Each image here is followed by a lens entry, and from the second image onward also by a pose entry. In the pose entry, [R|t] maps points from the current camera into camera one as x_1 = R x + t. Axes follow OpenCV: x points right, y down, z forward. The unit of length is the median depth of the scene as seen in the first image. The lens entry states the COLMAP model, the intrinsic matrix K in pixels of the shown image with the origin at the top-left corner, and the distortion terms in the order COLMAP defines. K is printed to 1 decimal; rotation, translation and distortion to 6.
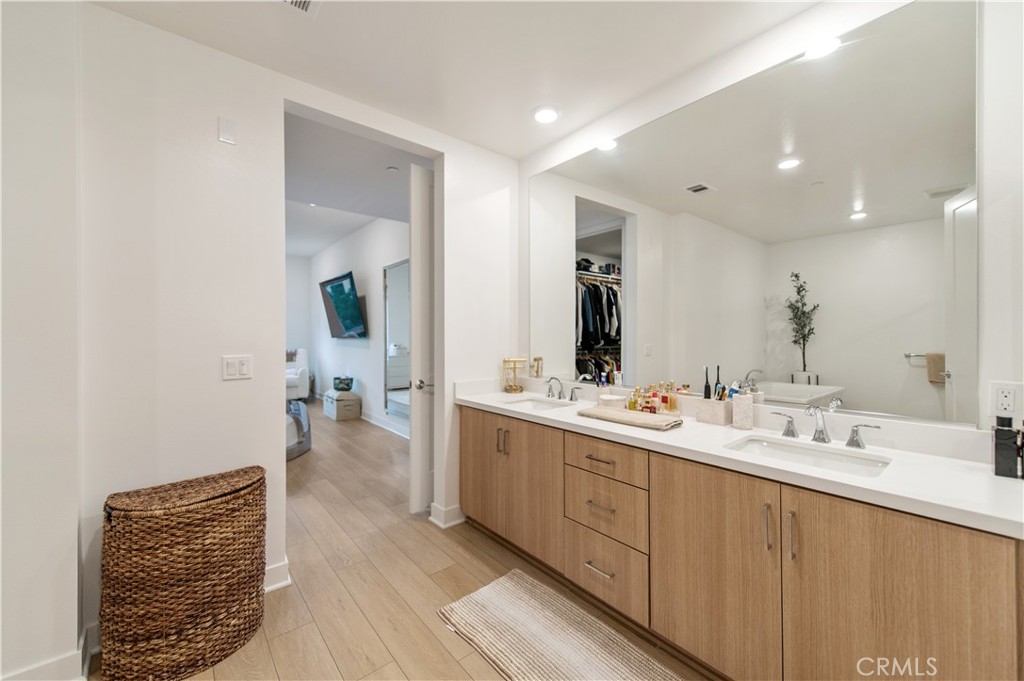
lens RADIAL K [[400.1, 0, 511.8], [0, 400.1, 334.5], [0, 0, 1]] dist [0.009224, -0.001691]
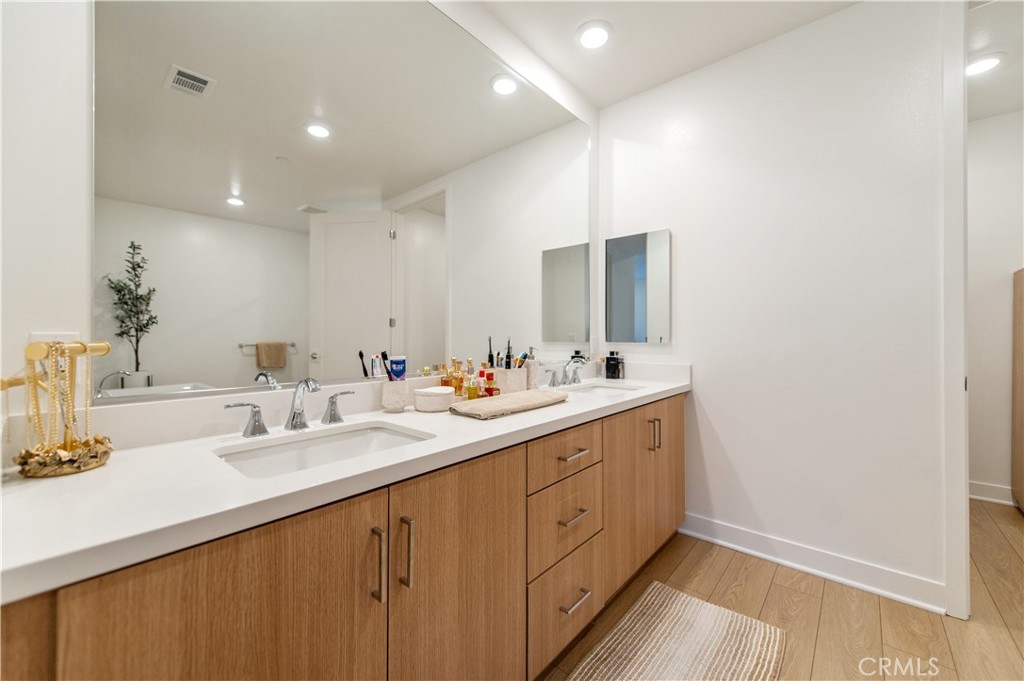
lens RADIAL K [[400.1, 0, 509.4], [0, 400.1, 340.4], [0, 0, 1]] dist [0.009224, -0.001691]
pose [[-0.151013, -0.007865, 0.988501, -0.201430], [0.007183, 0.999933, 0.009054, 0.036768], [-0.988506, 0.008467, -0.150946, 0.495187]]
